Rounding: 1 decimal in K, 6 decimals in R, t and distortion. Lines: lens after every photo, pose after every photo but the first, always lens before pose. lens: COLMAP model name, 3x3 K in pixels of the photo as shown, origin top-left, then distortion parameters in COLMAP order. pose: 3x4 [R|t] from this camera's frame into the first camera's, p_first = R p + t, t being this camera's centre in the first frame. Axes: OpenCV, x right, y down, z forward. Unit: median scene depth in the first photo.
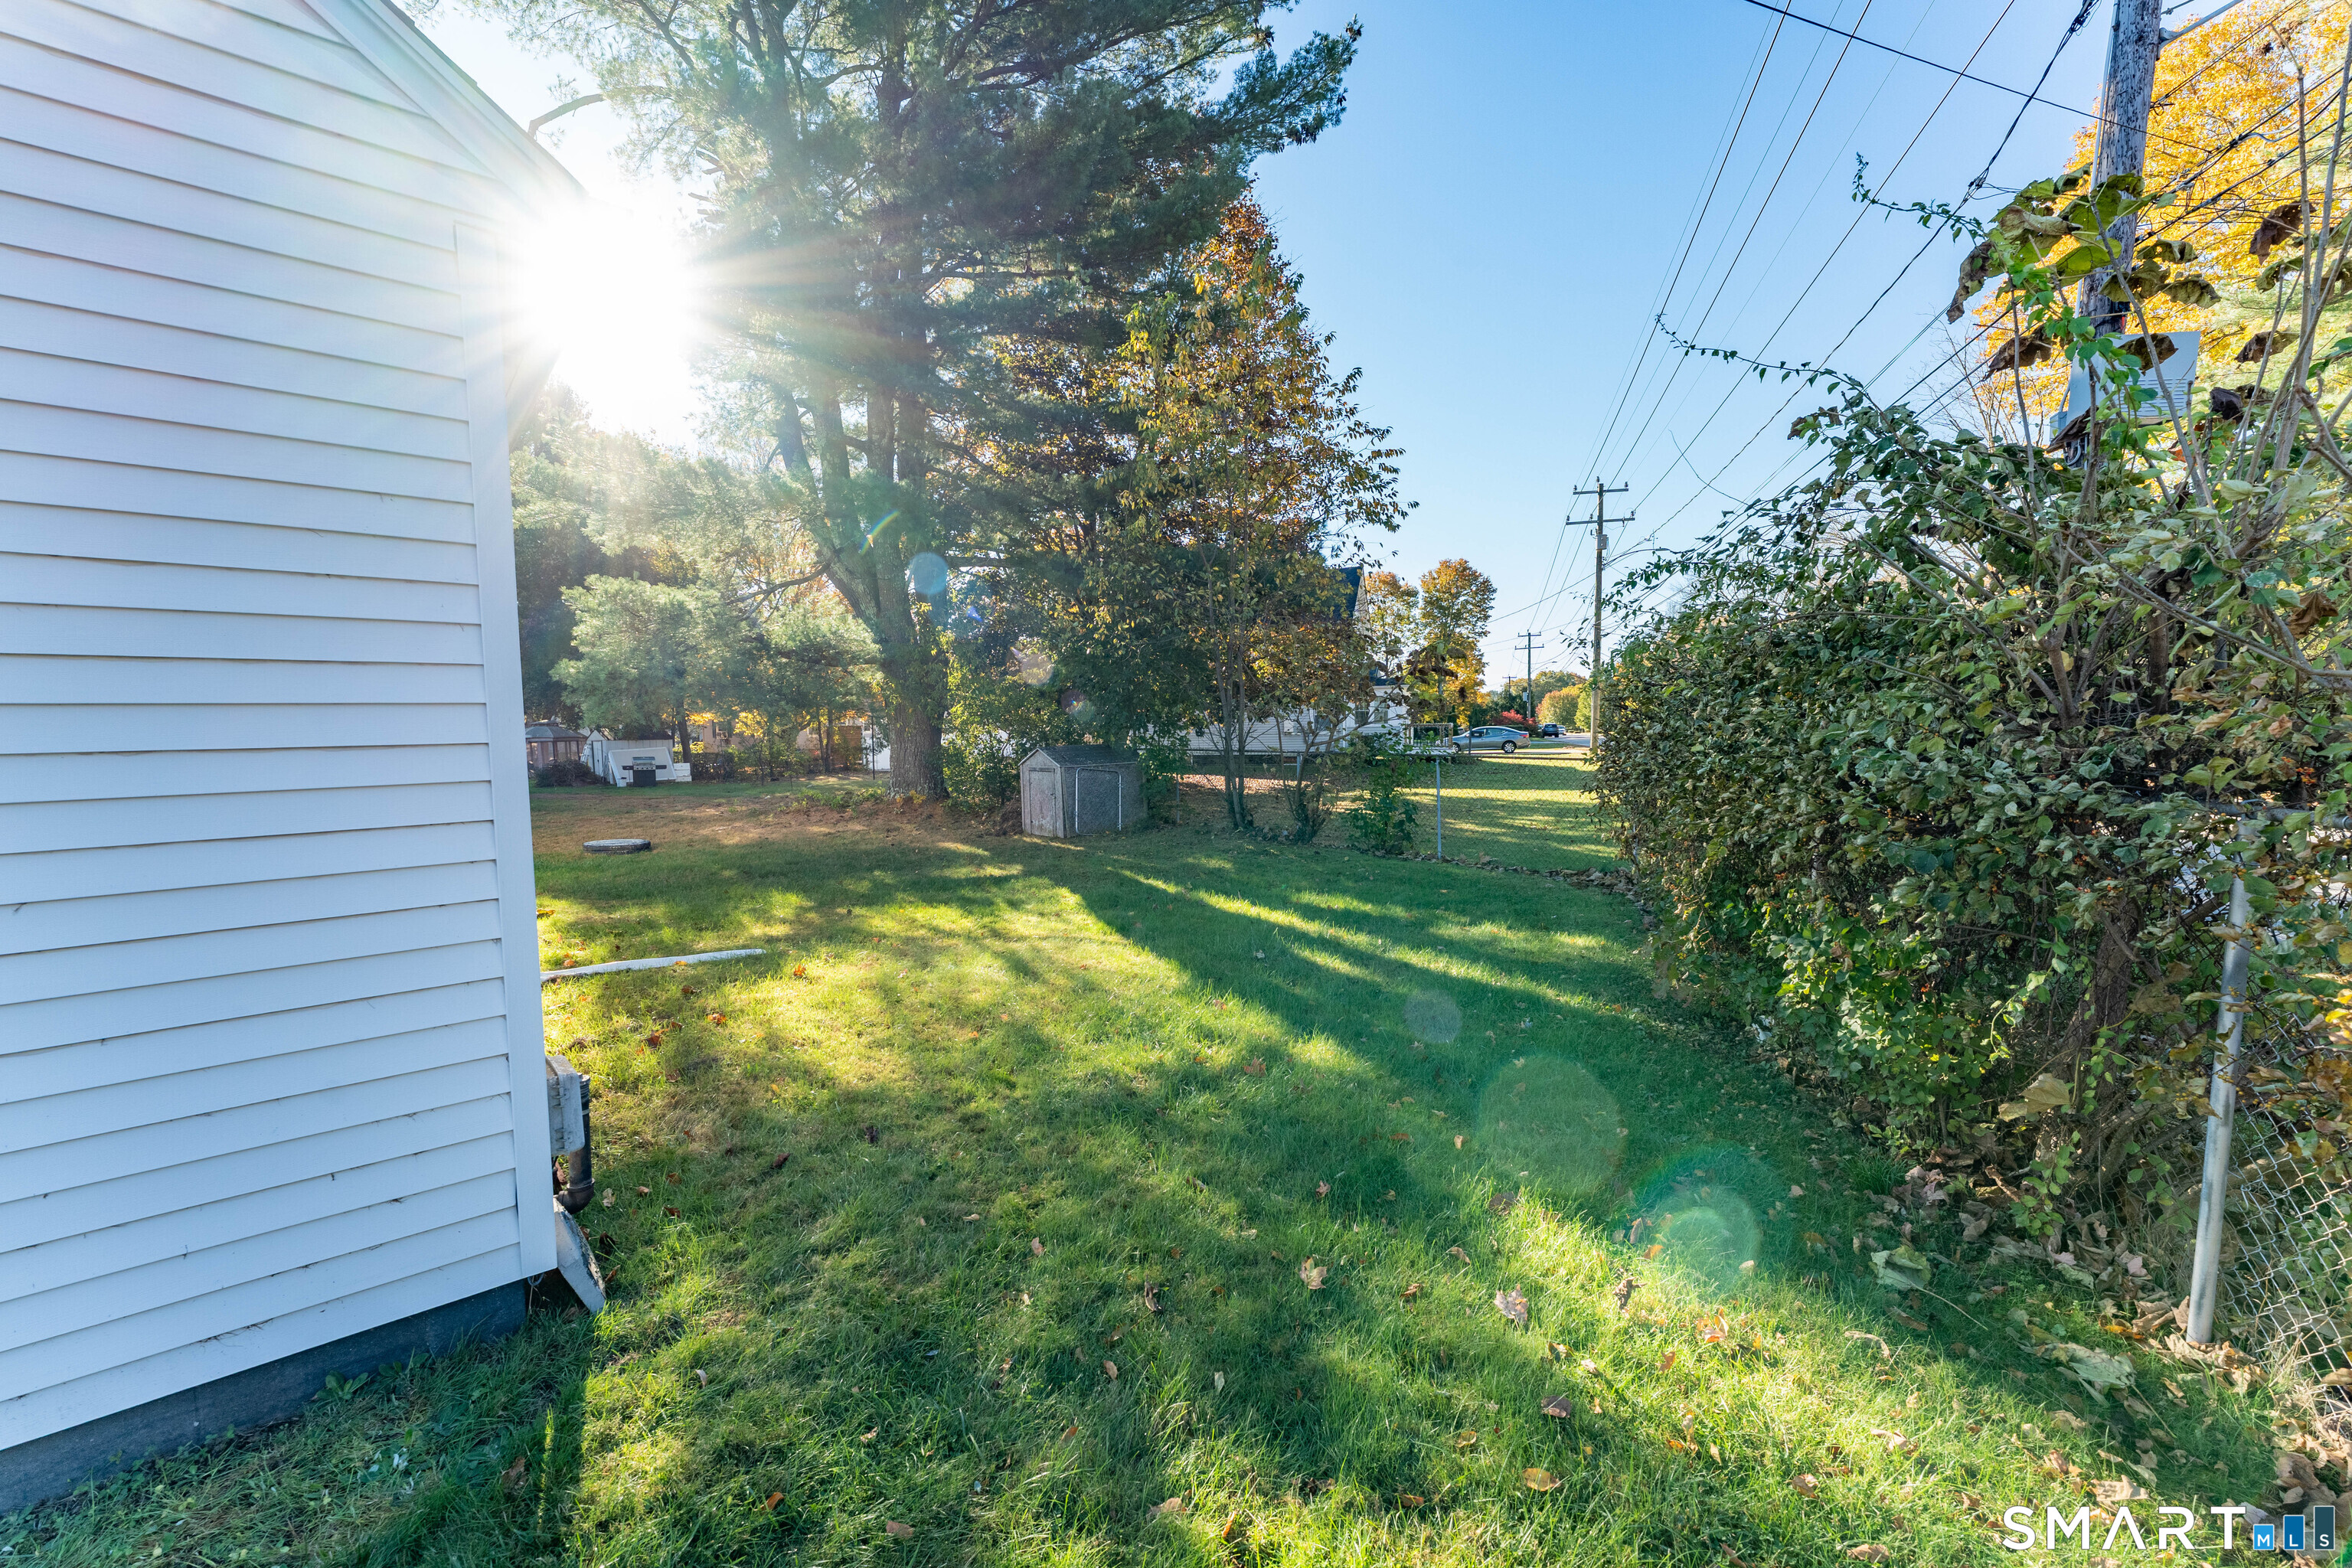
lens RADIAL K [[934.6, 0, 1176.0], [0, 934.6, 784.0], [0, 0, 1]] dist [0.007167, 0.000080]
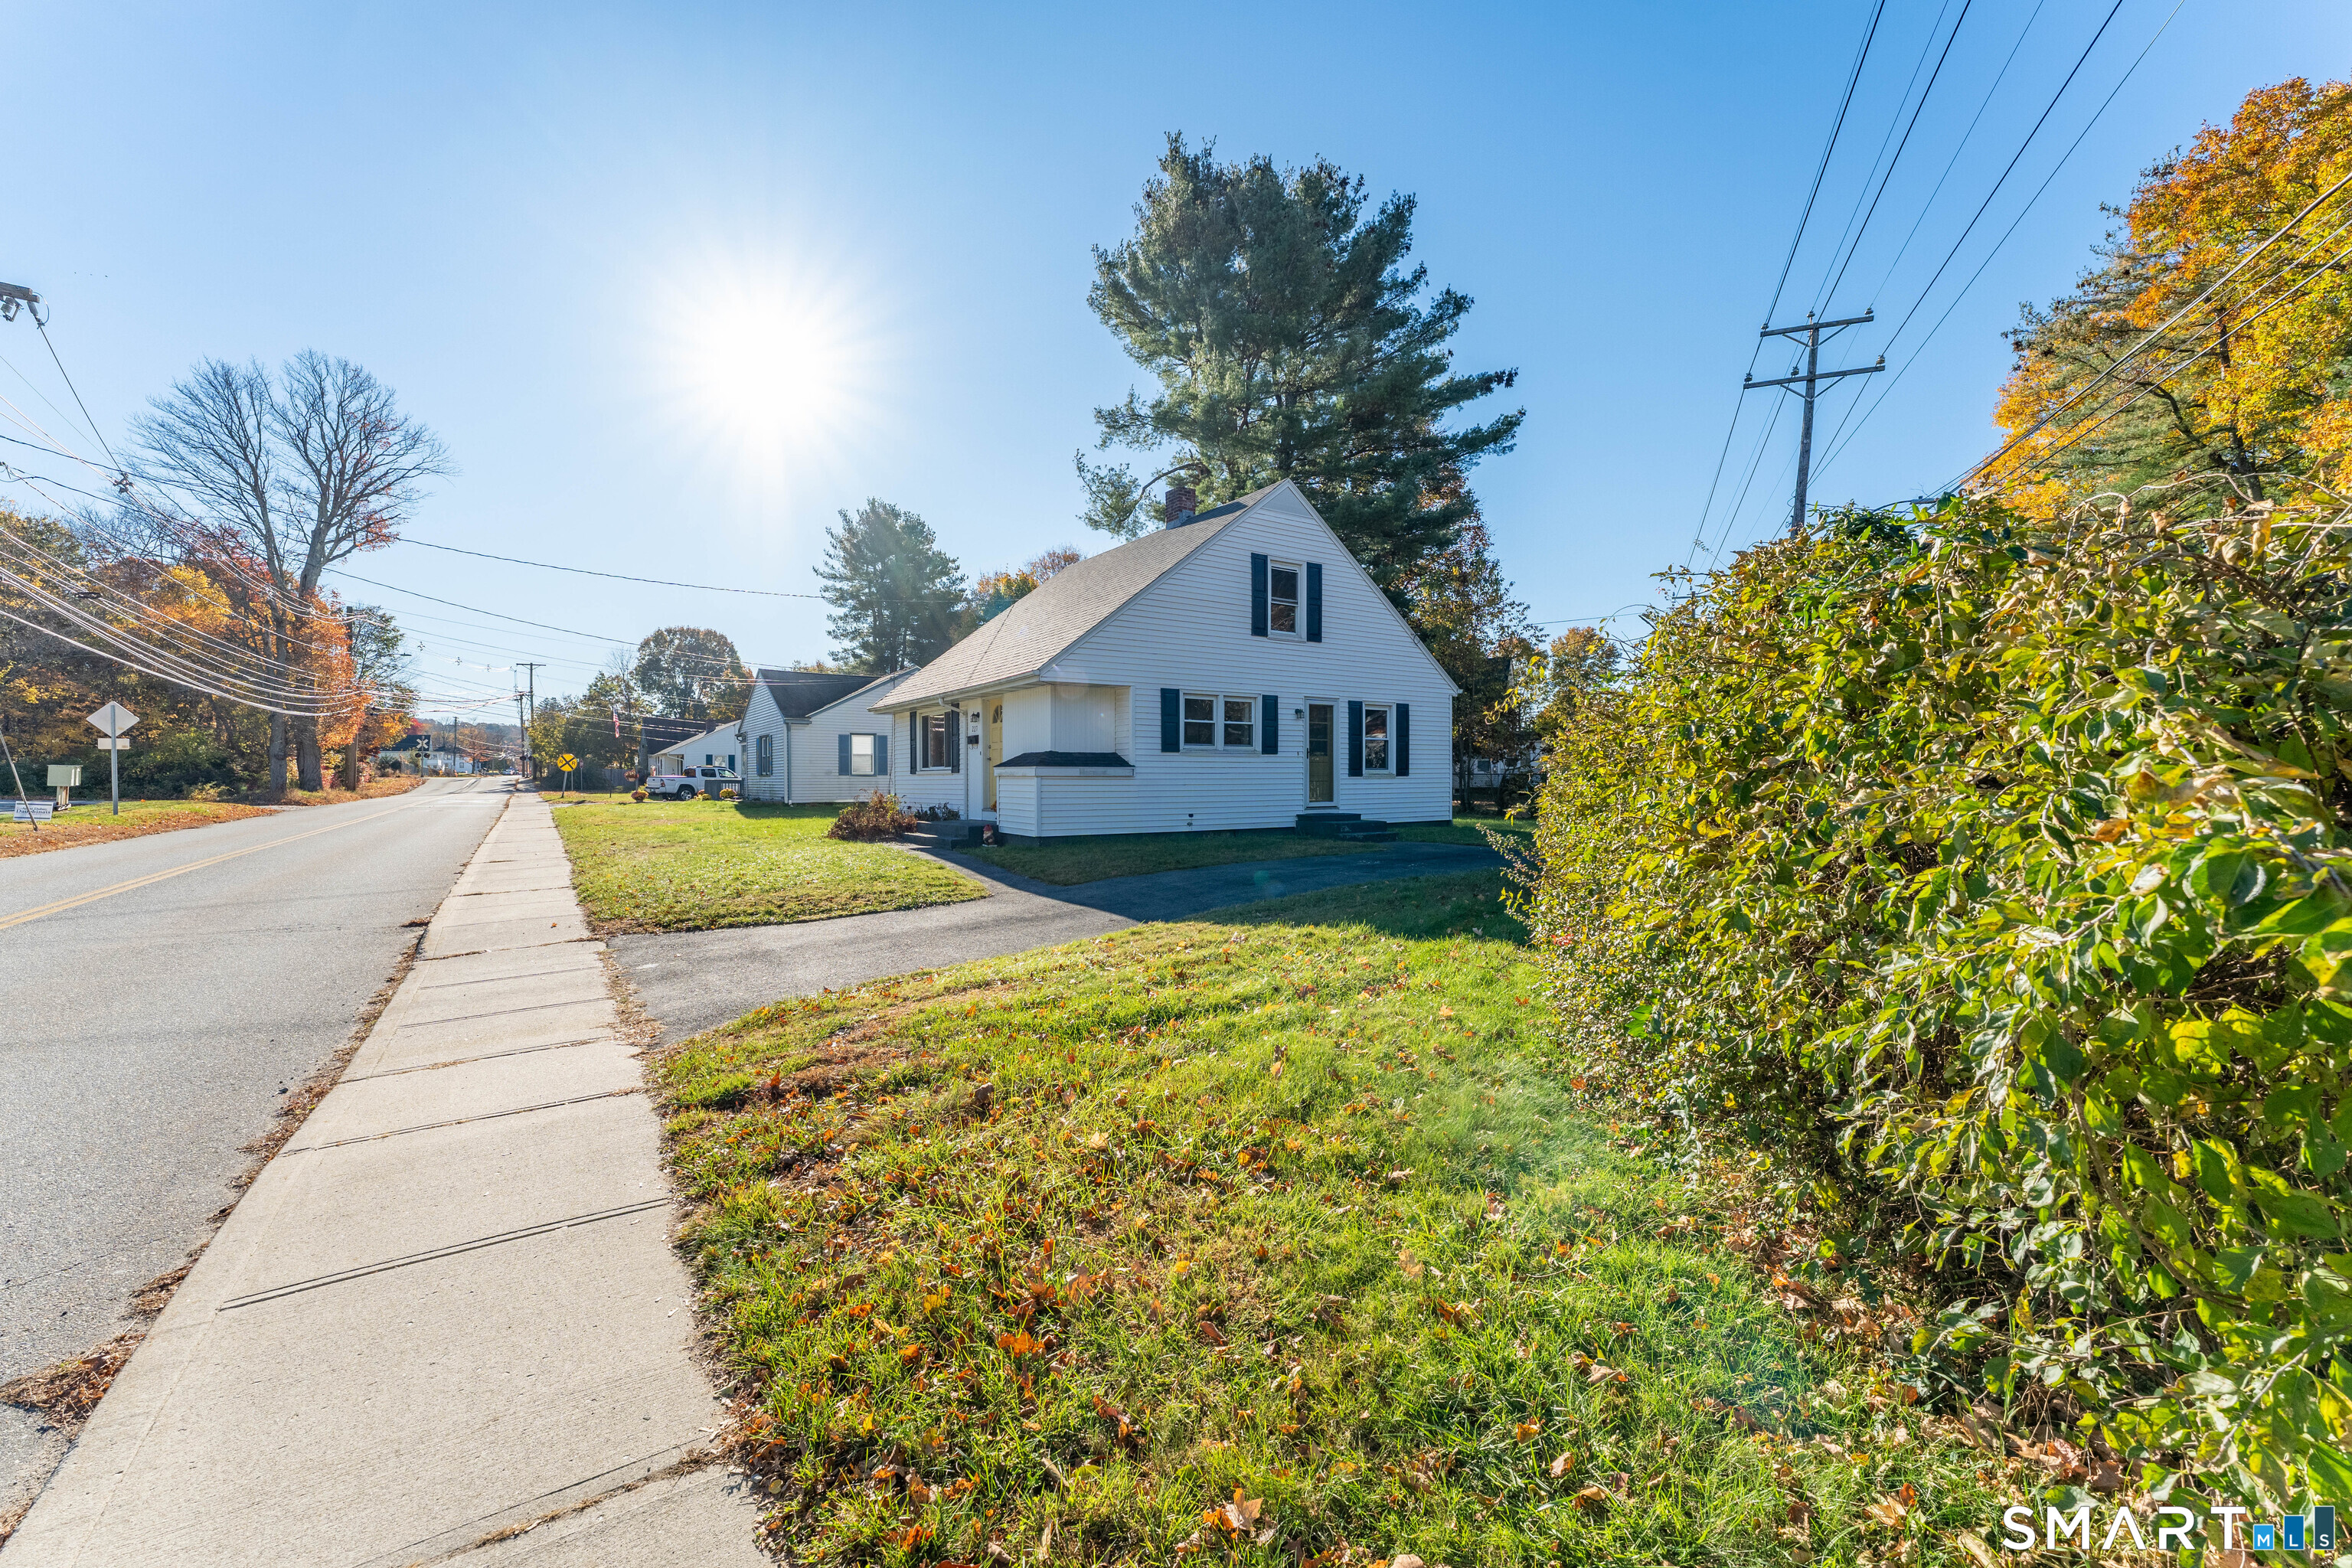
lens RADIAL K [[930.6, 0, 1176.0], [0, 930.6, 784.0], [0, 0, 1]] dist [-0.000084, -0.000001]
pose [[0.992100, 0.016966, -0.124300, -0.274024], [-0.023250, 0.998515, -0.049276, 0.090018], [0.123280, 0.051777, 0.991020, -0.979913]]
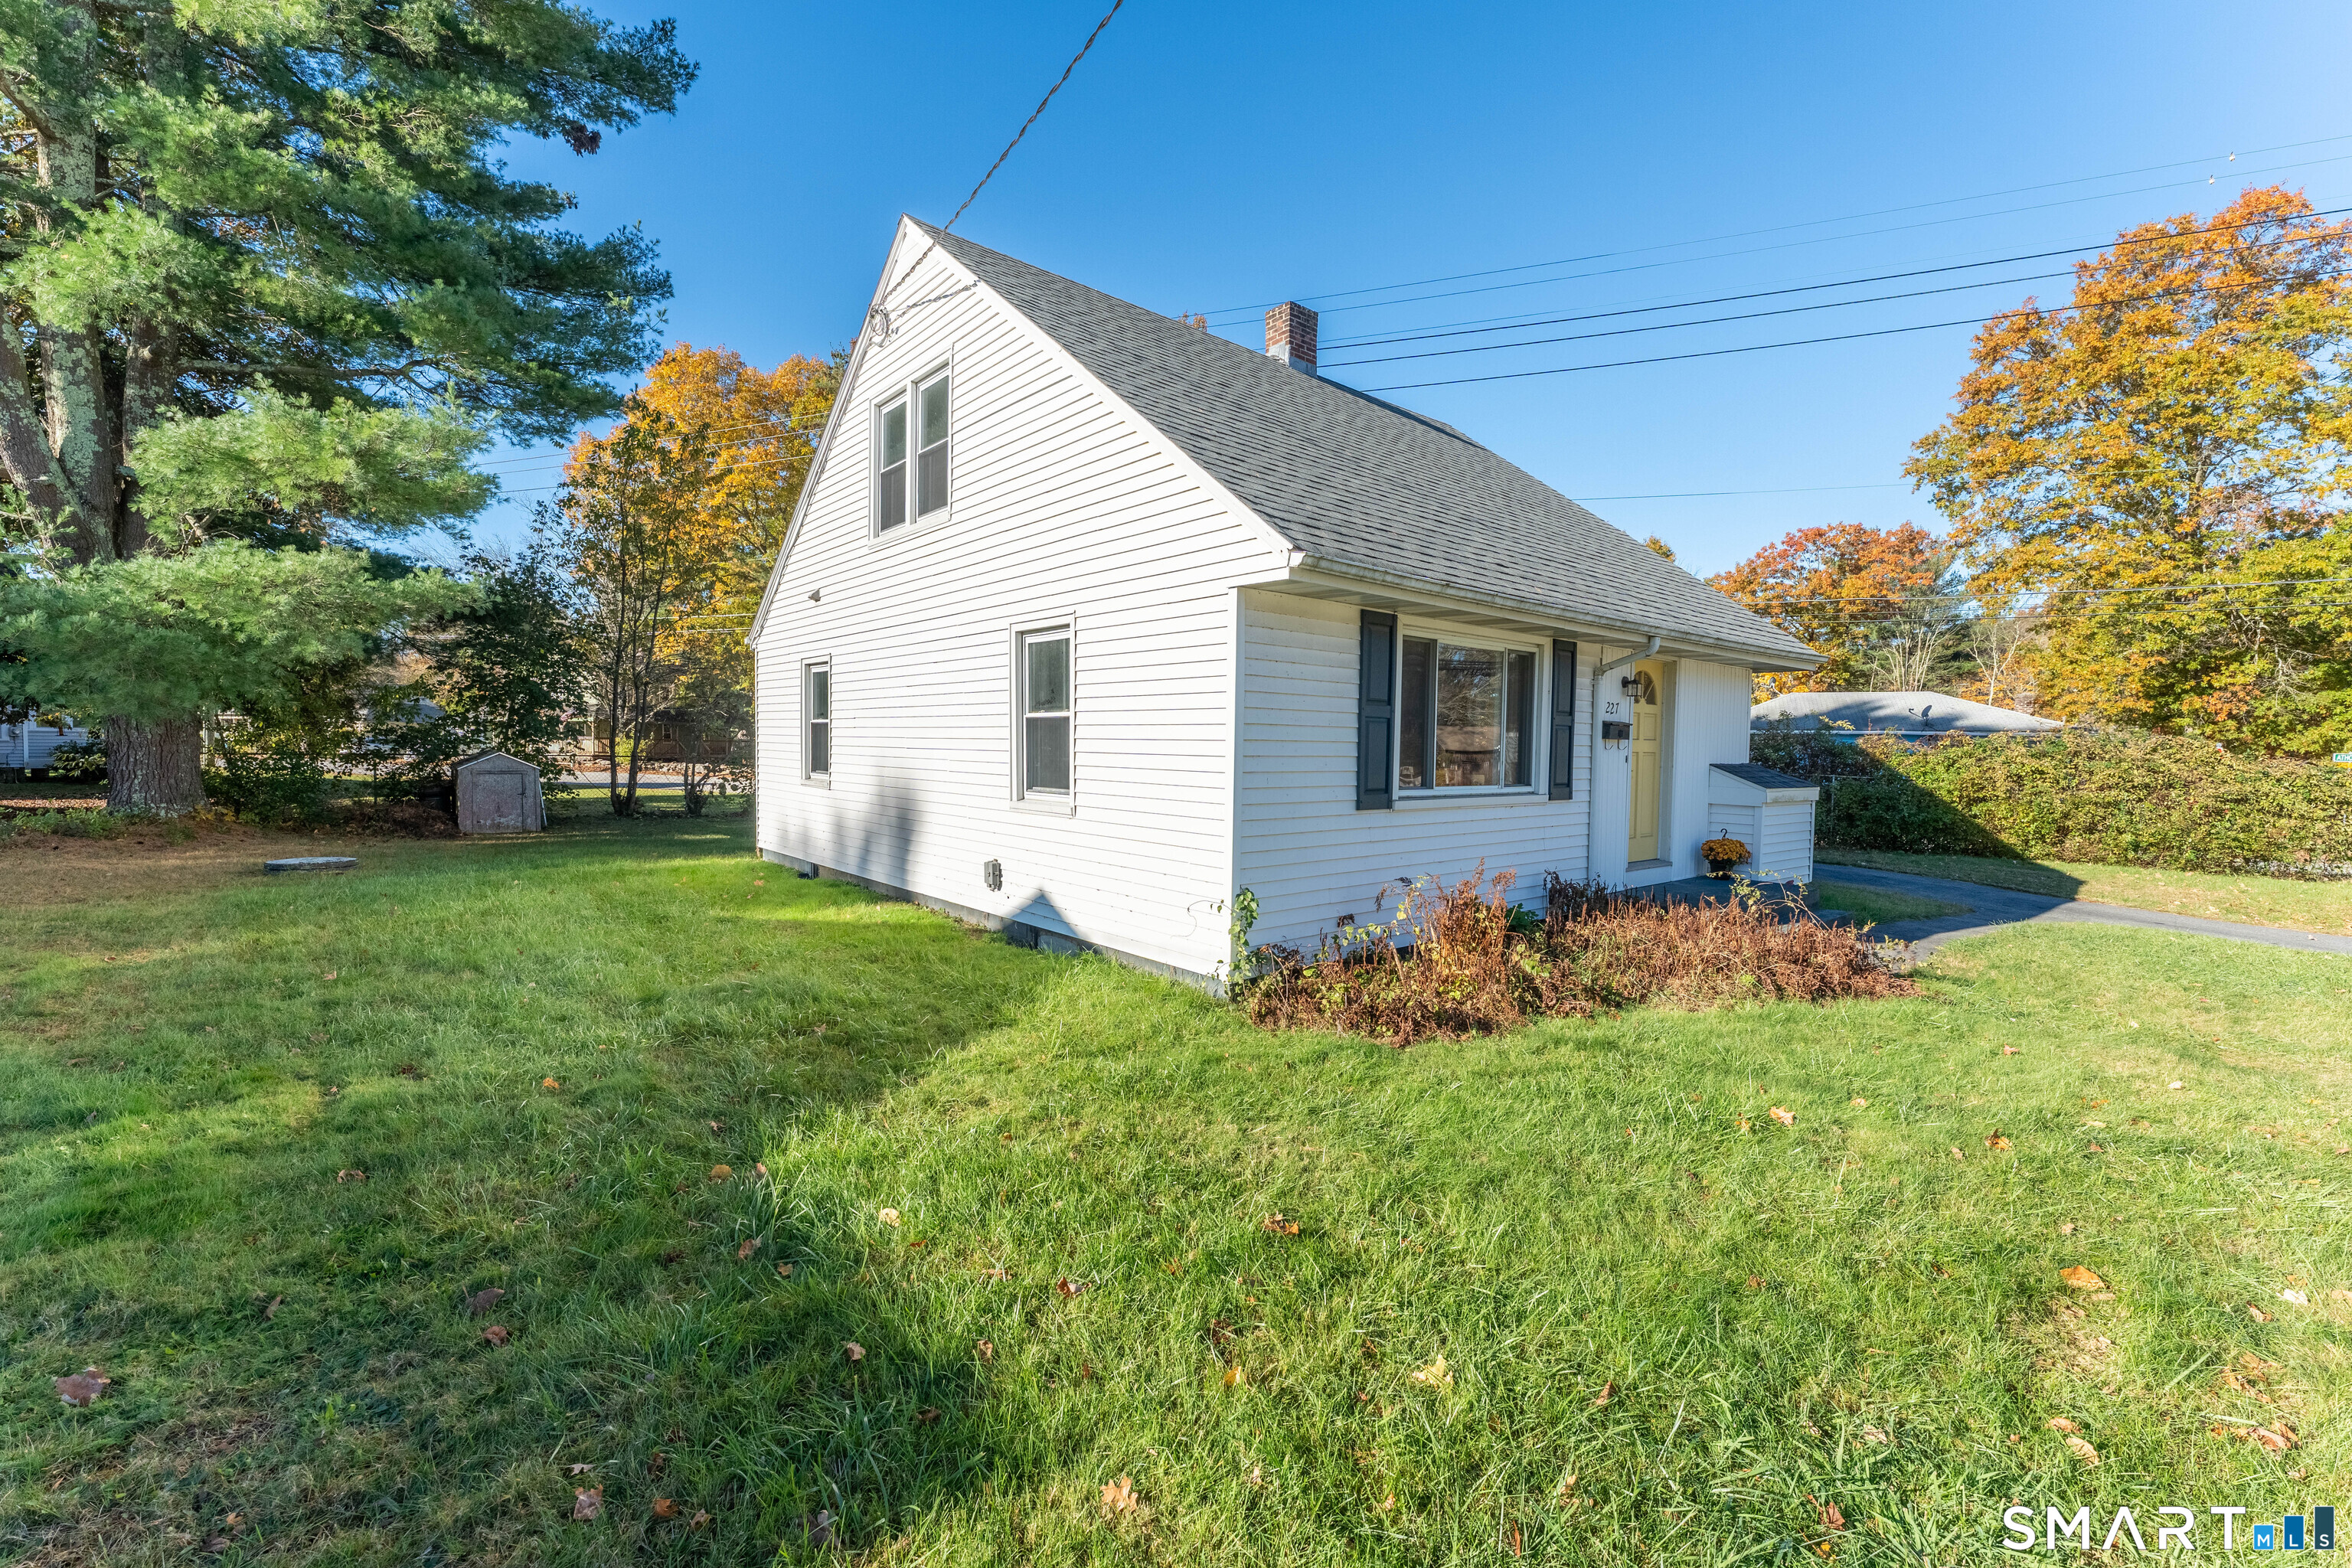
lens RADIAL K [[961.7, 0, 1176.0], [0, 961.7, 784.0], [0, 0, 1]] dist [0.001689, 0.000317]
pose [[0.020537, -0.022260, 0.999541, -1.103113], [0.045250, 0.998748, 0.021313, 0.008207], [-0.998765, 0.044792, 0.021518, 0.164277]]
